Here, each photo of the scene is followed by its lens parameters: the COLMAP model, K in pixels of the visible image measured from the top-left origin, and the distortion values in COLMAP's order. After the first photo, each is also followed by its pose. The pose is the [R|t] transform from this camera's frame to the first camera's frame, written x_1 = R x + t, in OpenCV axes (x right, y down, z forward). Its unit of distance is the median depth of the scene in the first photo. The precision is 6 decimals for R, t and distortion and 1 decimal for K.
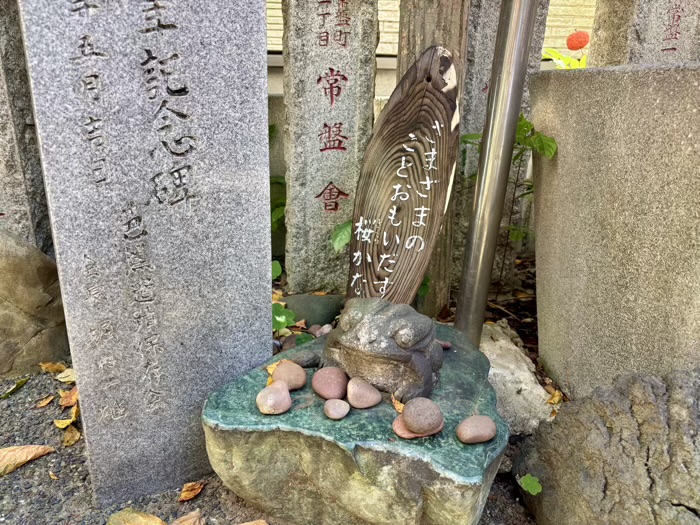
lens RADIAL K [[530.6, 0, 350.0], [0, 530.6, 262.5], [0, 0, 1]] dist [0.048330, -0.059633]
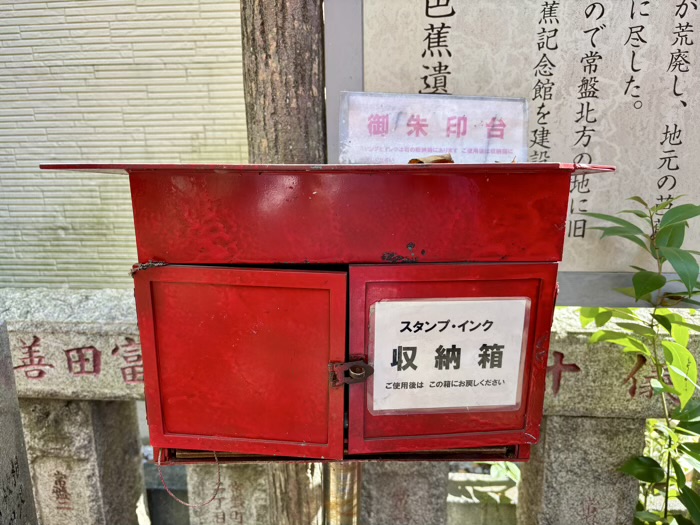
lens RADIAL K [[530.6, 0, 350.0], [0, 530.6, 262.5], [0, 0, 1]] dist [0.048330, -0.059633]
pose [[0.982348, 0.015004, -0.186459, 0.390691], [-0.032043, 0.995542, -0.088706, -0.839018], [0.184297, 0.093114, 0.978450, -0.024212]]
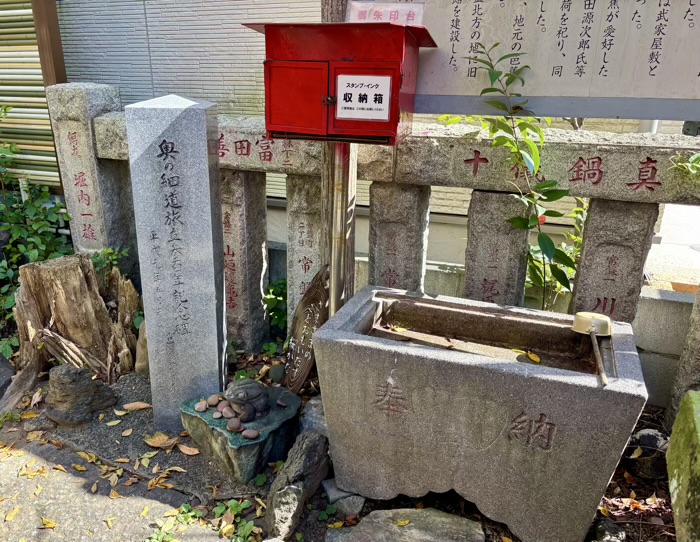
lens RADIAL K [[594.8, 0, 319.4], [0, 594.8, 291.7], [0, 0, 1]] dist [0.069566, -0.066428]
pose [[0.867920, 0.158065, -0.470883, 1.094297], [-0.147980, 0.987250, 0.058644, -0.382817], [0.474149, 0.018783, 0.880244, -0.928573]]
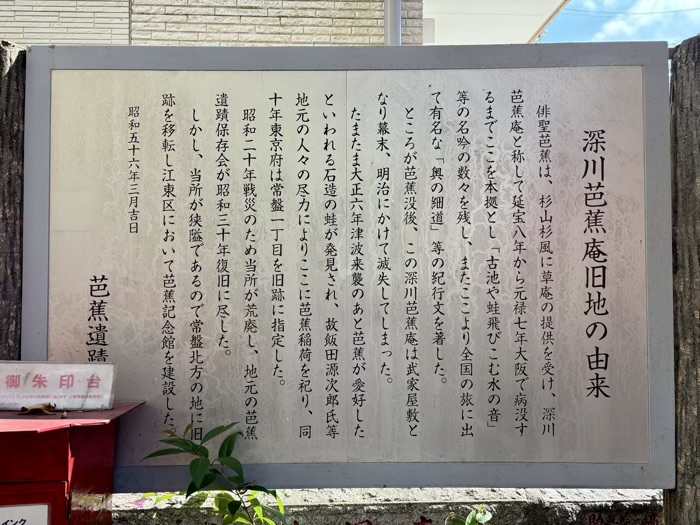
lens RADIAL K [[530.6, 0, 350.0], [0, 530.6, 262.5], [0, 0, 1]] dist [0.048330, -0.059633]
pose [[0.997915, -0.021997, -0.060673, 0.959353], [-0.000275, 0.938667, -0.344826, -0.917467], [0.064537, 0.344123, 0.936704, -0.364400]]
